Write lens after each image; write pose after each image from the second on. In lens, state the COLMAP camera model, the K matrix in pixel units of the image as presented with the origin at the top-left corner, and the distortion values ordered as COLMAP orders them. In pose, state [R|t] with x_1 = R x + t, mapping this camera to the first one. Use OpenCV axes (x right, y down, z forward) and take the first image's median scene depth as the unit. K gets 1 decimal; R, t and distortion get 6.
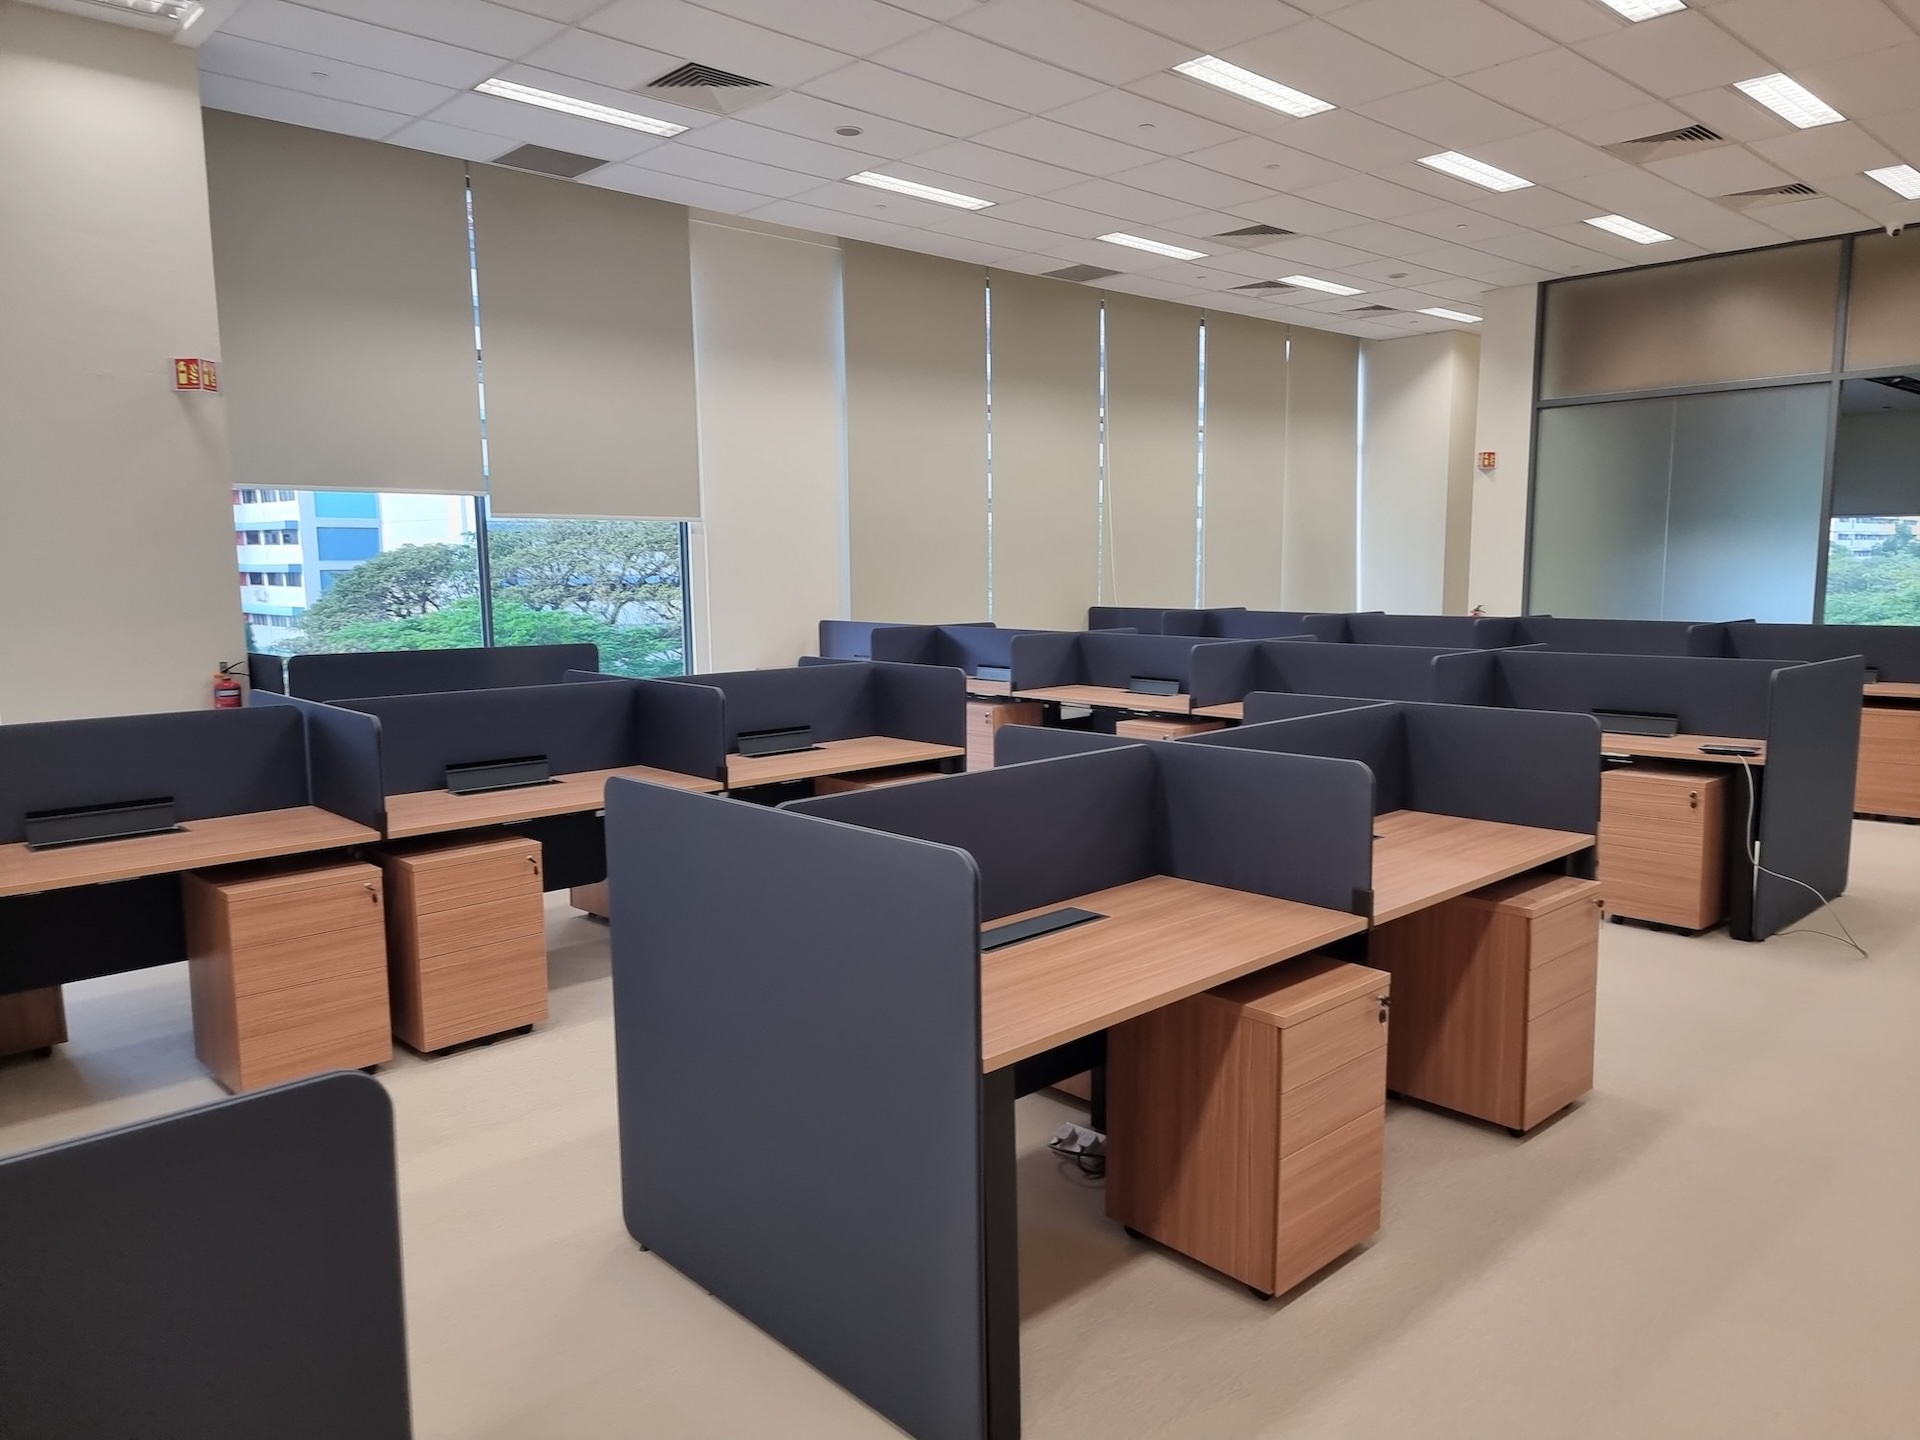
lens RADIAL K [[1331.2, 0, 959.0], [0, 1331.2, 737.4], [0, 0, 1]] dist [0.010072, 0.000947]
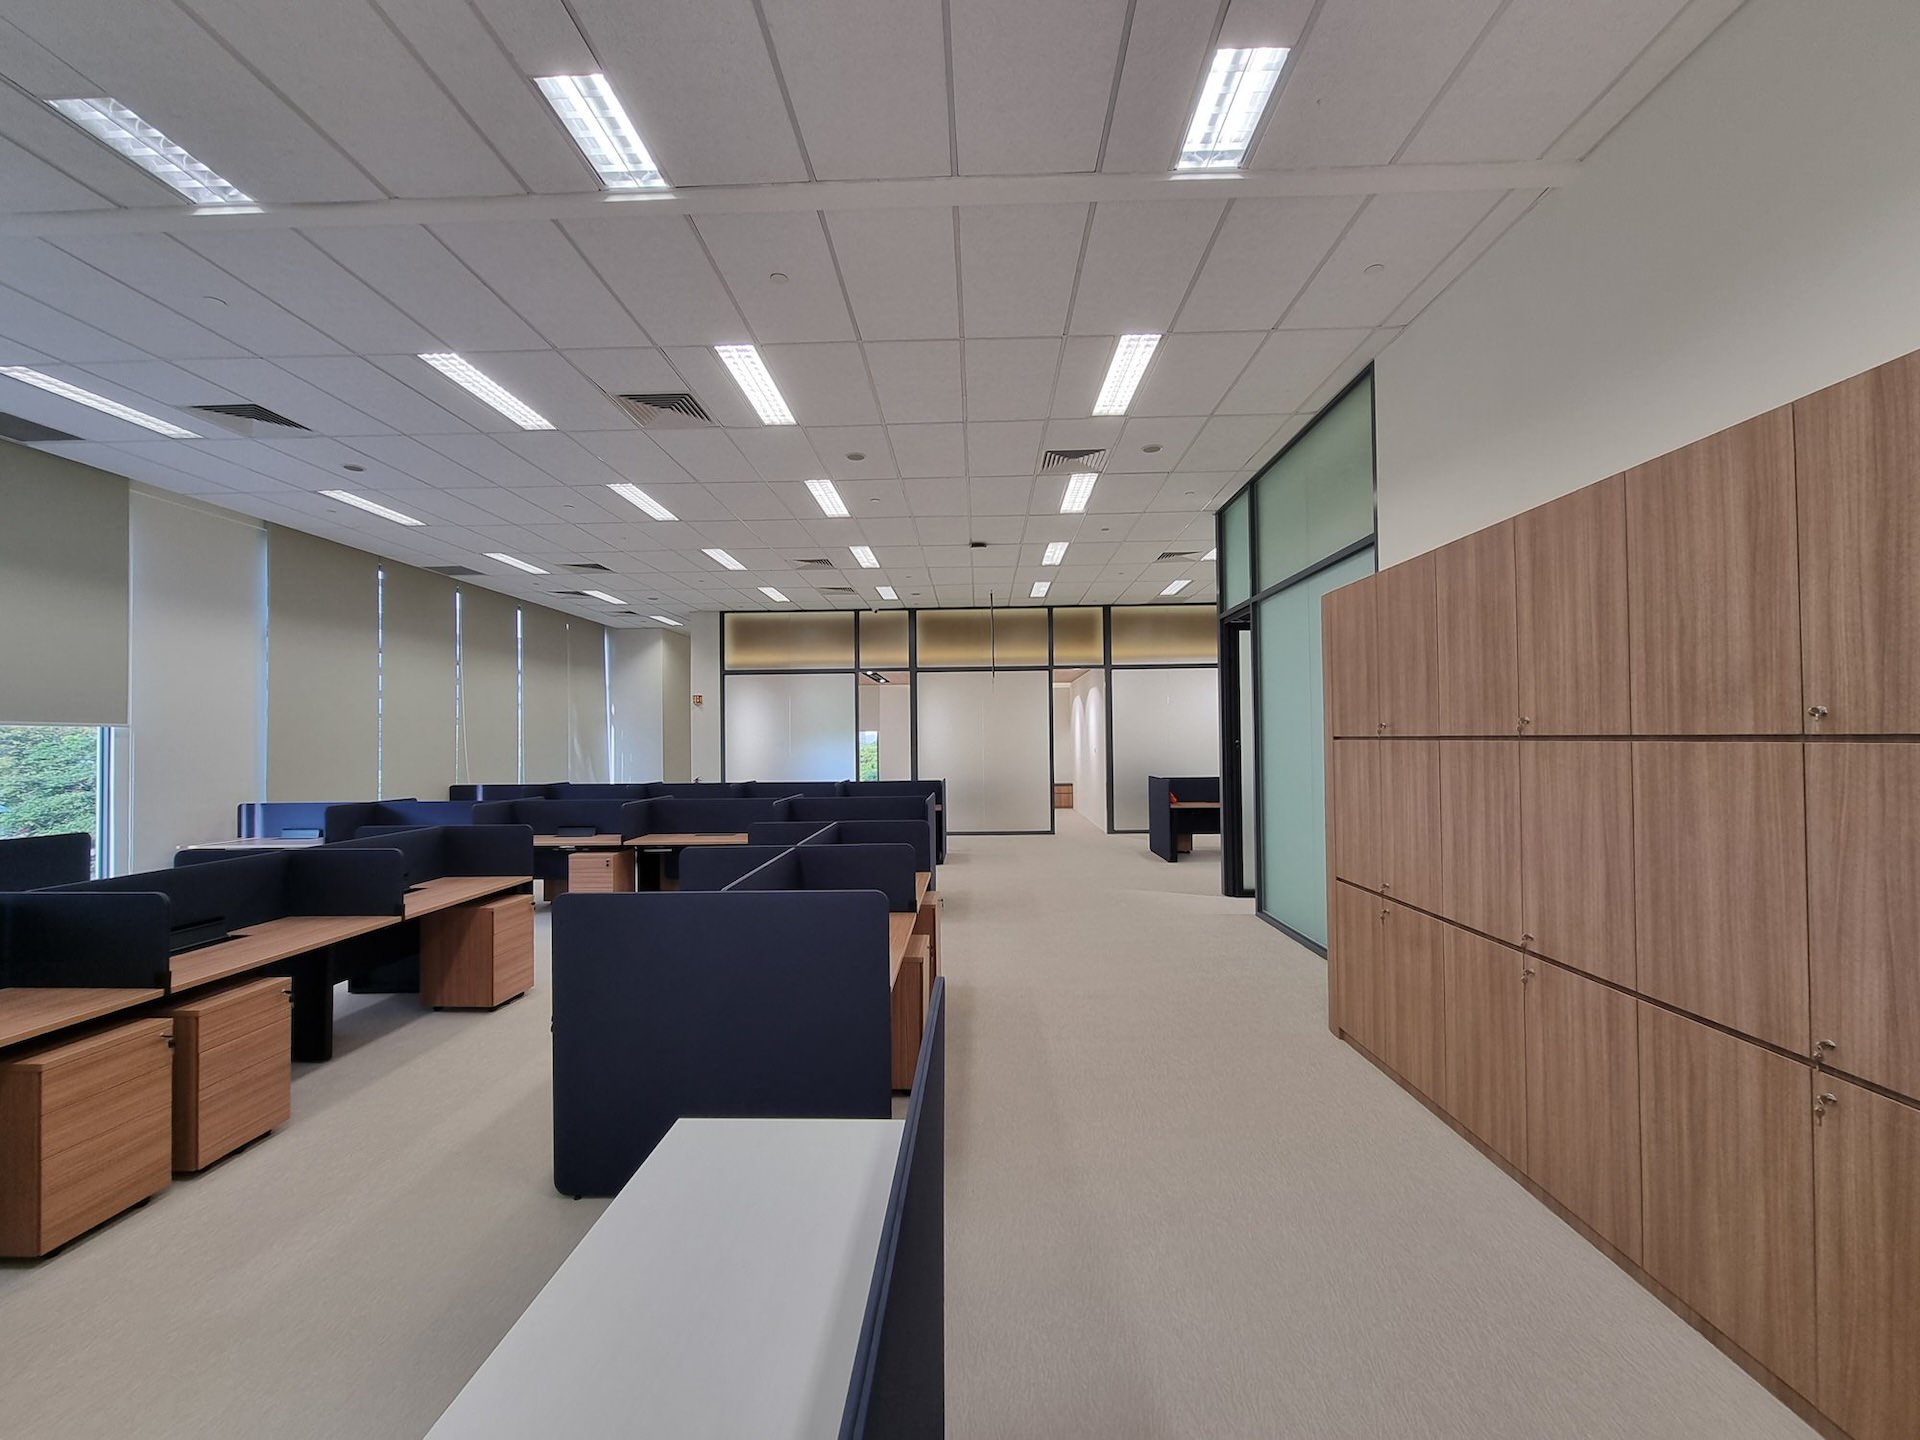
lens RADIAL K [[785.6, 0, 960.0], [0, 785.6, 720.0], [0, 0, 1]] dist [-0.013630, -0.000178]
pose [[0.704051, 0.020801, 0.709845, -0.161551], [0.100415, 0.986612, -0.128506, -0.002646], [-0.703014, 0.161754, 0.692536, -0.012541]]
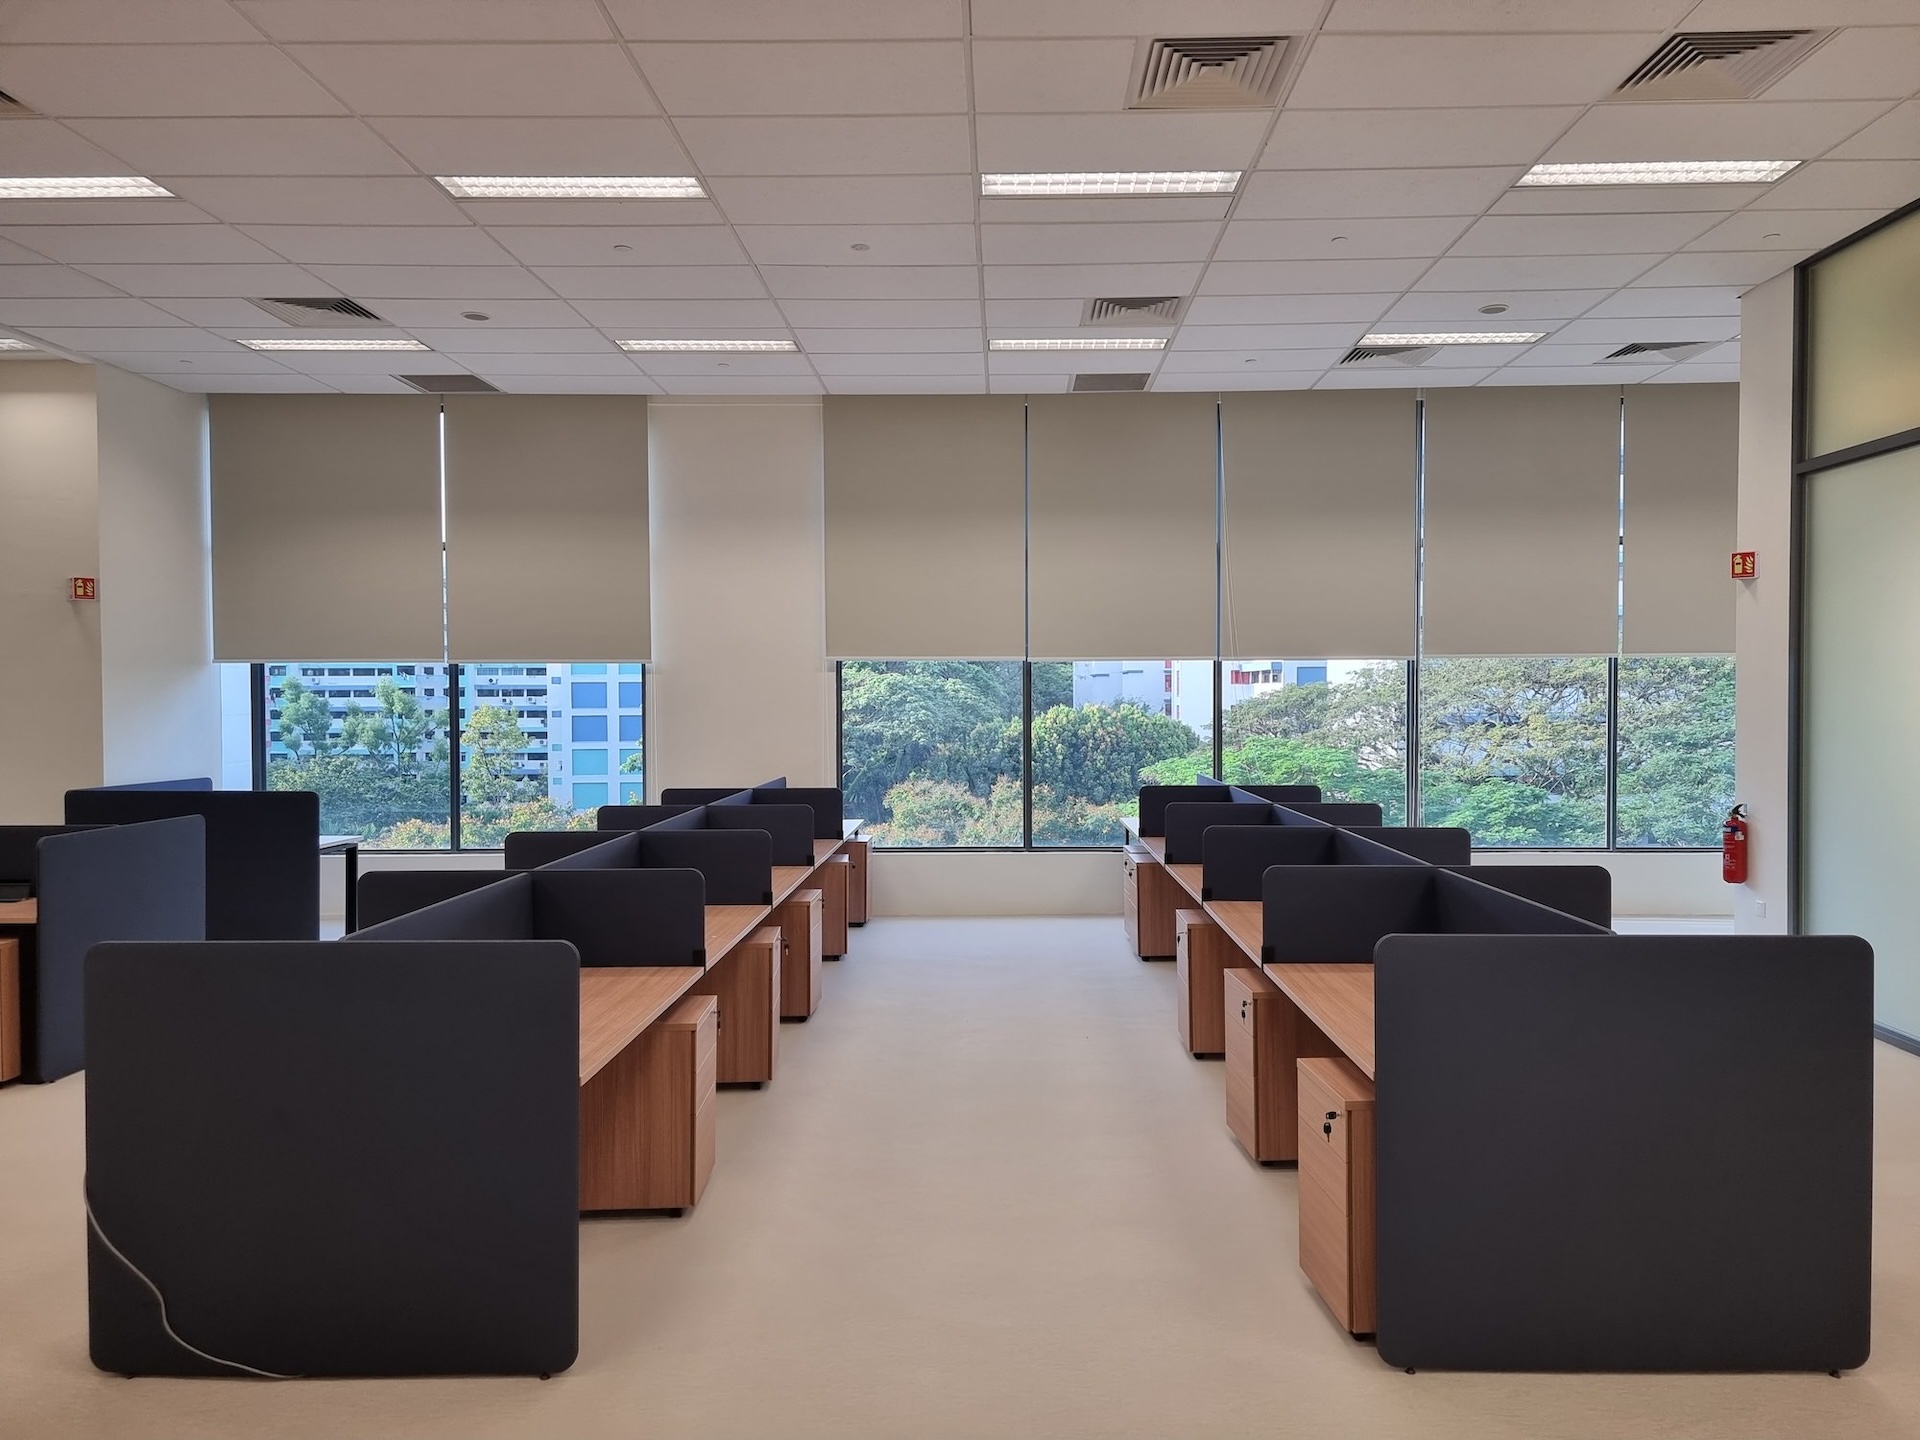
lens RADIAL K [[1331.2, 0, 959.0], [0, 1331.2, 737.4], [0, 0, 1]] dist [0.010072, 0.000947]
pose [[0.713167, 0.026505, -0.700493, 0.751080], [-0.096788, 0.993437, -0.060950, -0.078294], [0.694280, 0.111267, 0.711052, 0.438563]]
